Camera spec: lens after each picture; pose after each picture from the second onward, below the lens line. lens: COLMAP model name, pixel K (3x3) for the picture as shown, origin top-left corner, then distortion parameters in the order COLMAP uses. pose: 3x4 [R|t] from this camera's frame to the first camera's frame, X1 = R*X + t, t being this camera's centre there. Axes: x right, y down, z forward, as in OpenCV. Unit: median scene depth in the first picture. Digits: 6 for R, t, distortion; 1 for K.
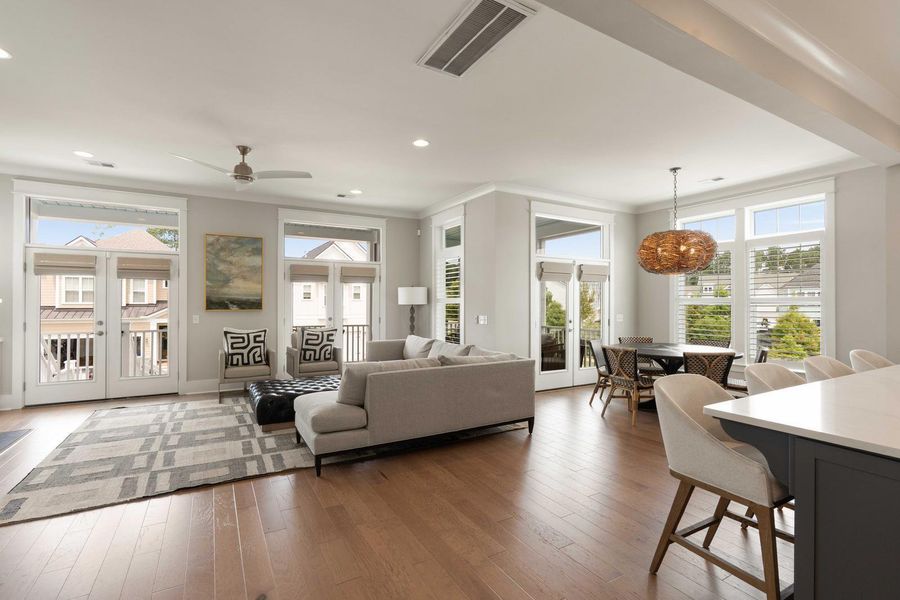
lens RADIAL K [[413.2, 0, 445.2], [0, 413.2, 299.6], [0, 0, 1]] dist [-0.010026, 0.000410]
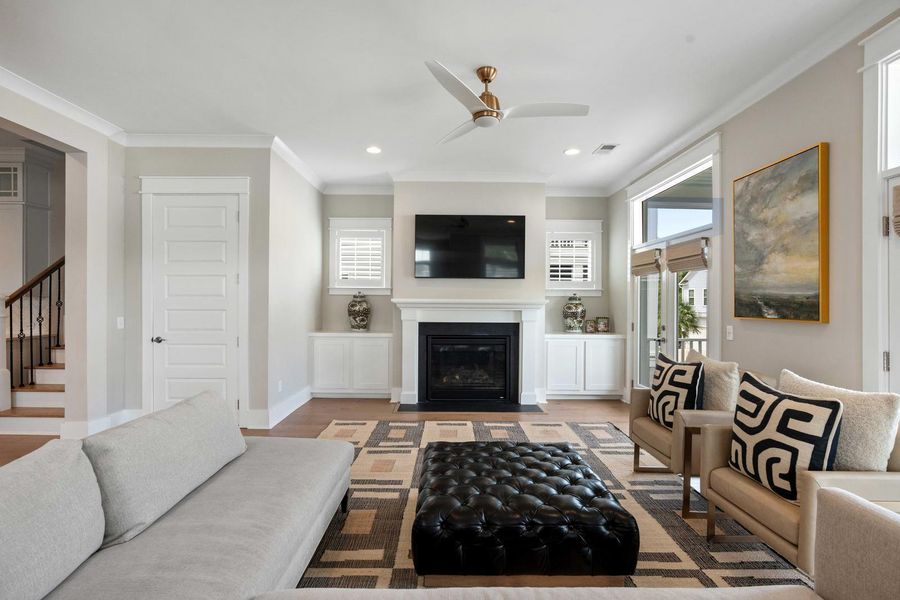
lens RADIAL K [[413.2, 0, 446.3], [0, 413.2, 301.8], [0, 0, 1]] dist [-0.010026, 0.000410]
pose [[-0.493443, -0.005880, -0.869758, 0.093409], [-0.001279, 0.999981, -0.006035, 0.008344], [0.869777, -0.001866, -0.493441, 0.927794]]
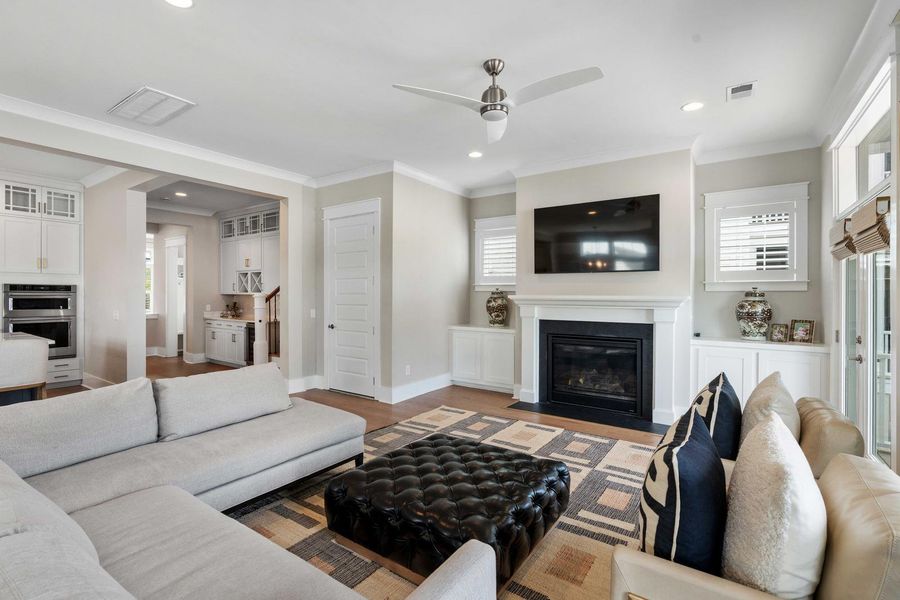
lens RADIAL K [[413.2, 0, 425.6], [0, 413.2, 295.7], [0, 0, 1]] dist [-0.010026, 0.000410]
pose [[-0.910878, -0.003731, -0.412658, -0.082664], [-0.001893, 0.999986, -0.004864, 0.002025], [0.412671, -0.003649, -0.910873, 1.124708]]
